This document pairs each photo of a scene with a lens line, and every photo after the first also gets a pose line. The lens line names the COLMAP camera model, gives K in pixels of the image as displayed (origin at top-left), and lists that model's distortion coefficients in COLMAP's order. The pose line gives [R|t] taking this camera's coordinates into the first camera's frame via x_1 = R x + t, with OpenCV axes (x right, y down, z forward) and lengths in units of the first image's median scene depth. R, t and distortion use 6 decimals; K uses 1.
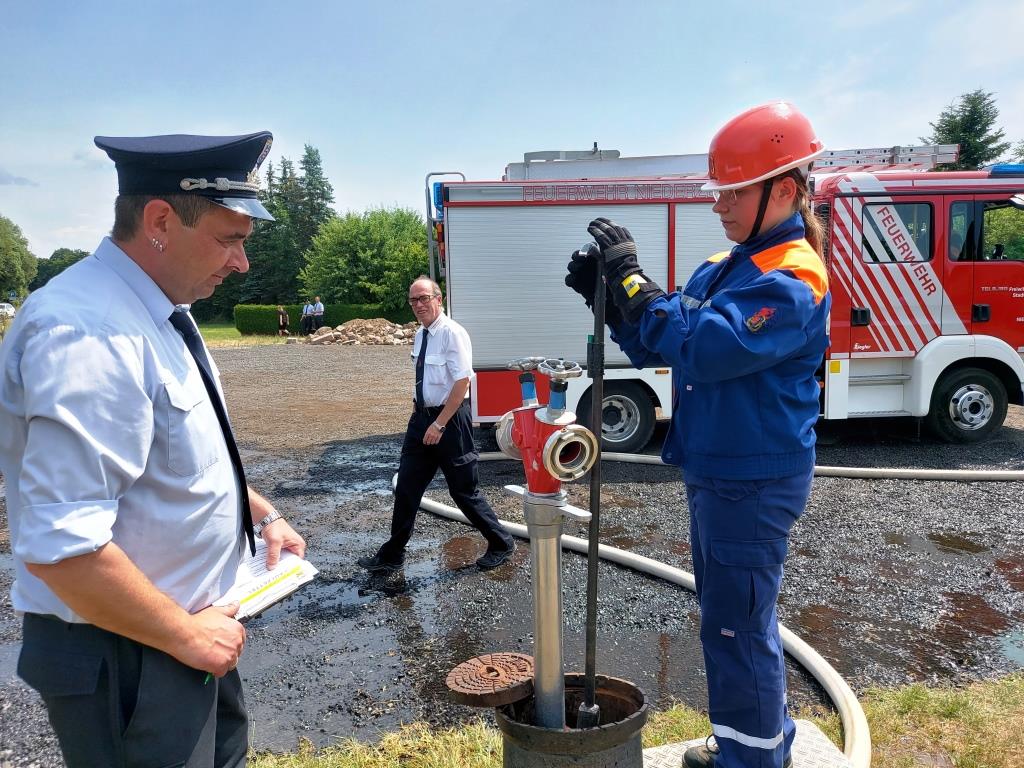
lens RADIAL K [[764.1, 0, 503.4], [0, 764.1, 390.1], [0, 0, 1]] dist [0.051661, -0.049405]
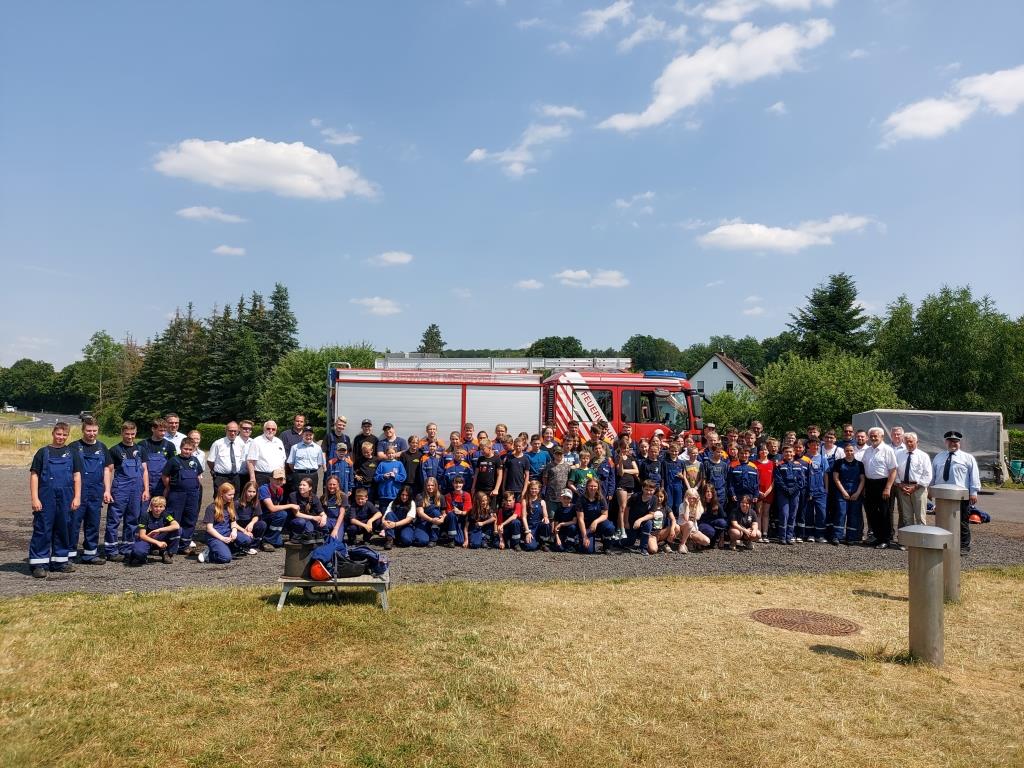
lens RADIAL K [[764.1, 0, 505.4], [0, 764.1, 390.9], [0, 0, 1]] dist [0.051661, -0.049405]
pose [[0.997829, 0.042603, 0.050231, 0.216594], [-0.033826, 0.985846, -0.164205, 0.062021], [-0.056516, 0.162149, 0.985147, -0.750941]]
